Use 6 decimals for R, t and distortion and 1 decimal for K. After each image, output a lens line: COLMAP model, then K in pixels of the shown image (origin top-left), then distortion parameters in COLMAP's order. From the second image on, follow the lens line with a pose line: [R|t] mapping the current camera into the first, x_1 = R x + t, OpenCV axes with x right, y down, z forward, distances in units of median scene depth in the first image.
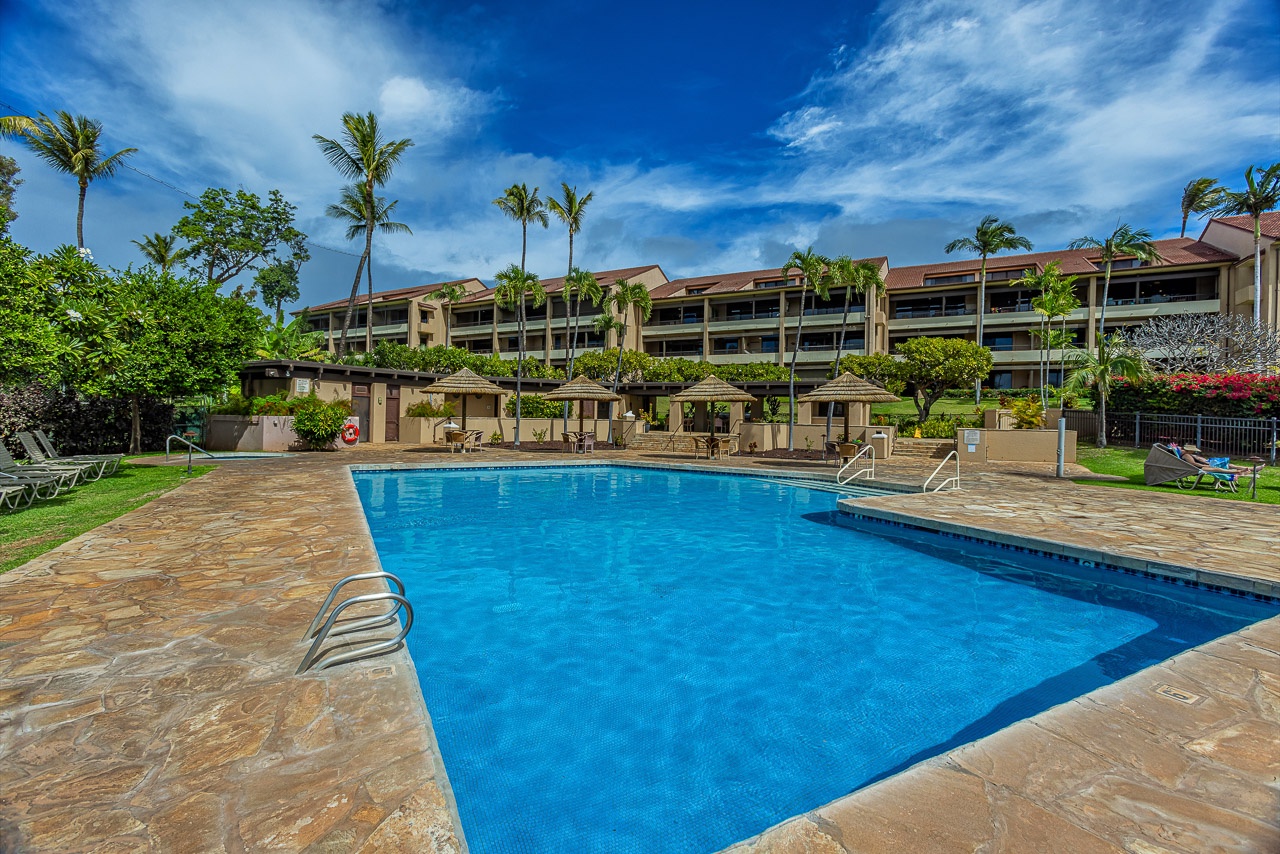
lens RADIAL K [[611.7, 0, 628.9], [0, 611.7, 409.4], [0, 0, 1]] dist [-0.004557, 0.005837]
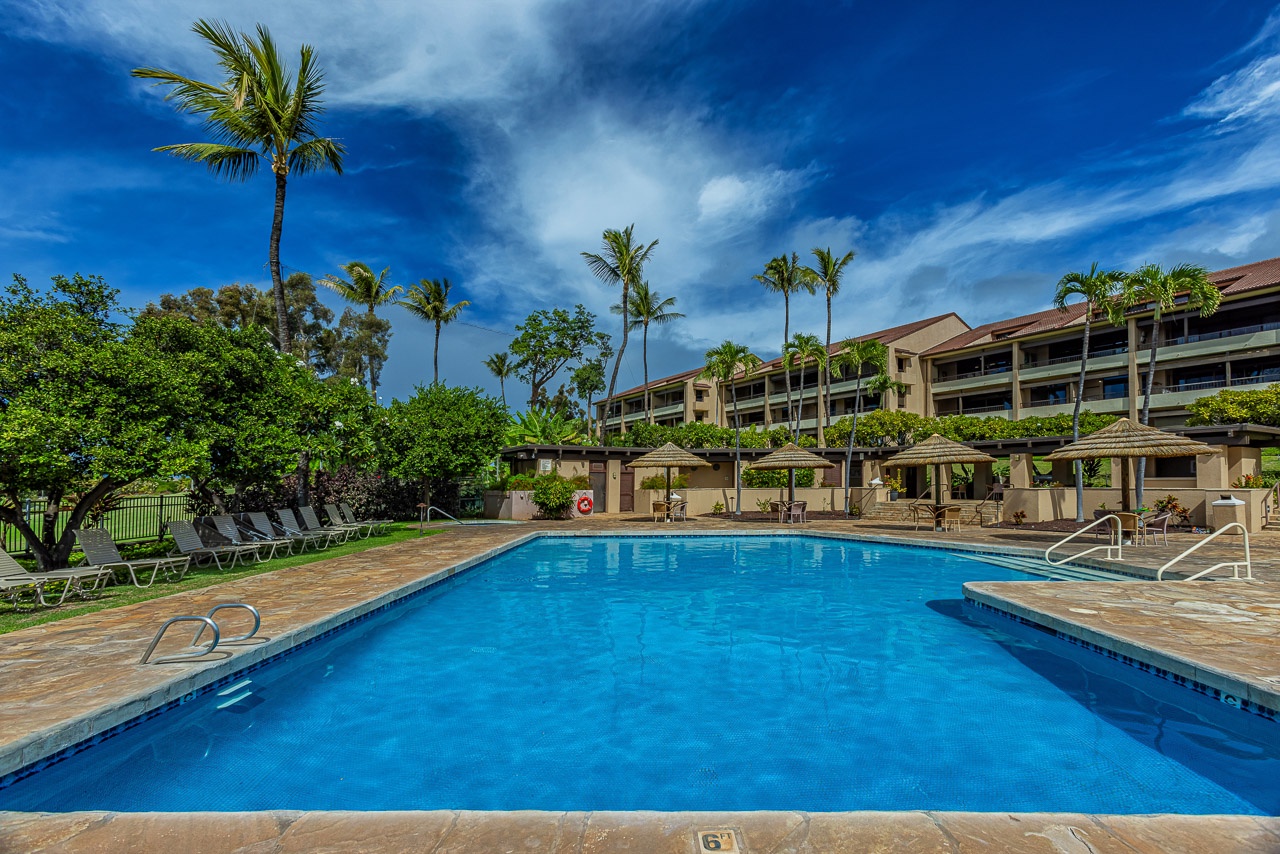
lens RADIAL K [[611.7, 0, 656.6], [0, 611.7, 456.1], [0, 0, 1]] dist [-0.004557, 0.005837]
pose [[0.865408, -0.046131, -0.498939, 0.142240], [0.026326, 0.998564, -0.046661, 0.002953], [0.500375, 0.027246, 0.865380, 0.035176]]
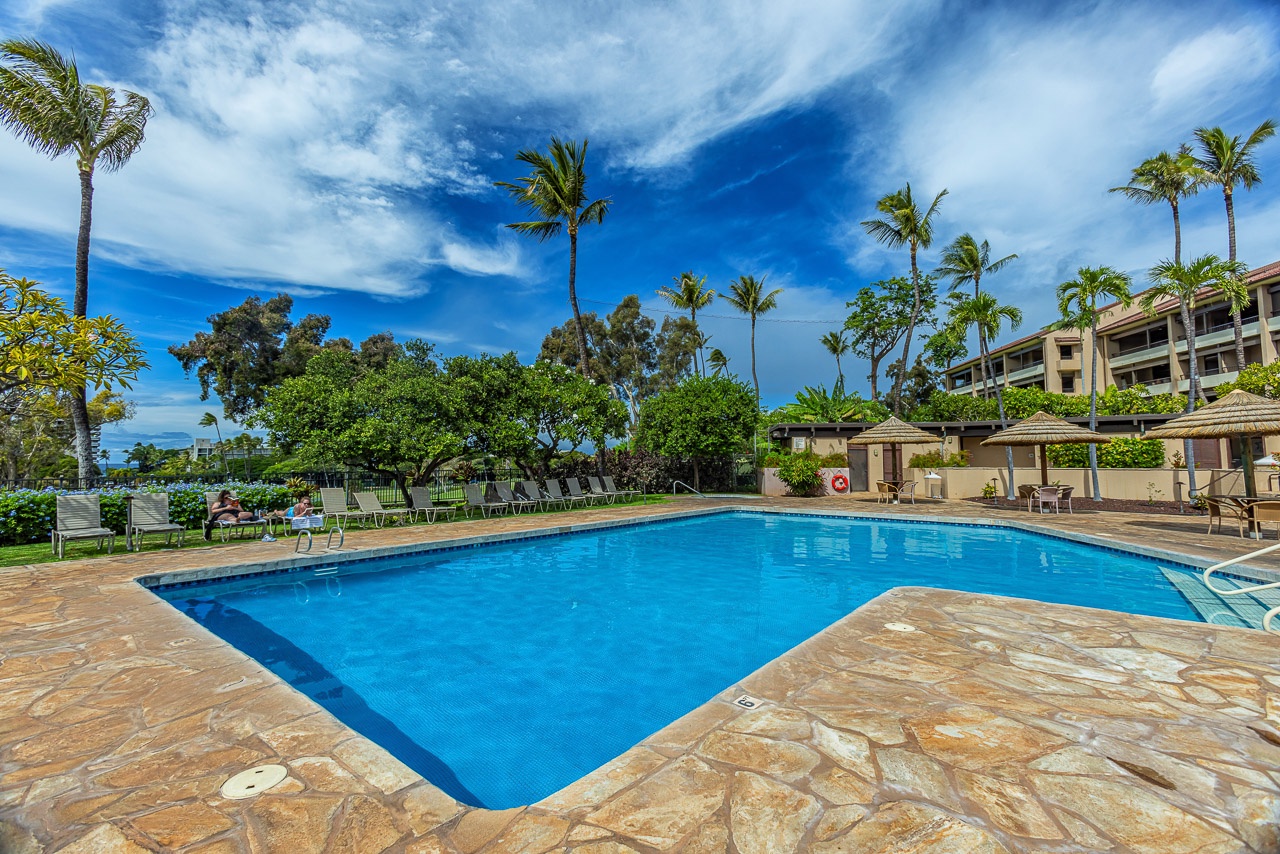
lens RADIAL K [[611.7, 0, 632.2], [0, 611.7, 432.9], [0, 0, 1]] dist [-0.004557, 0.005837]
pose [[0.328626, -0.063907, -0.942295, 0.284835], [0.015925, 0.997941, -0.062127, 0.006264], [0.944326, 0.005410, 0.328967, 0.151565]]
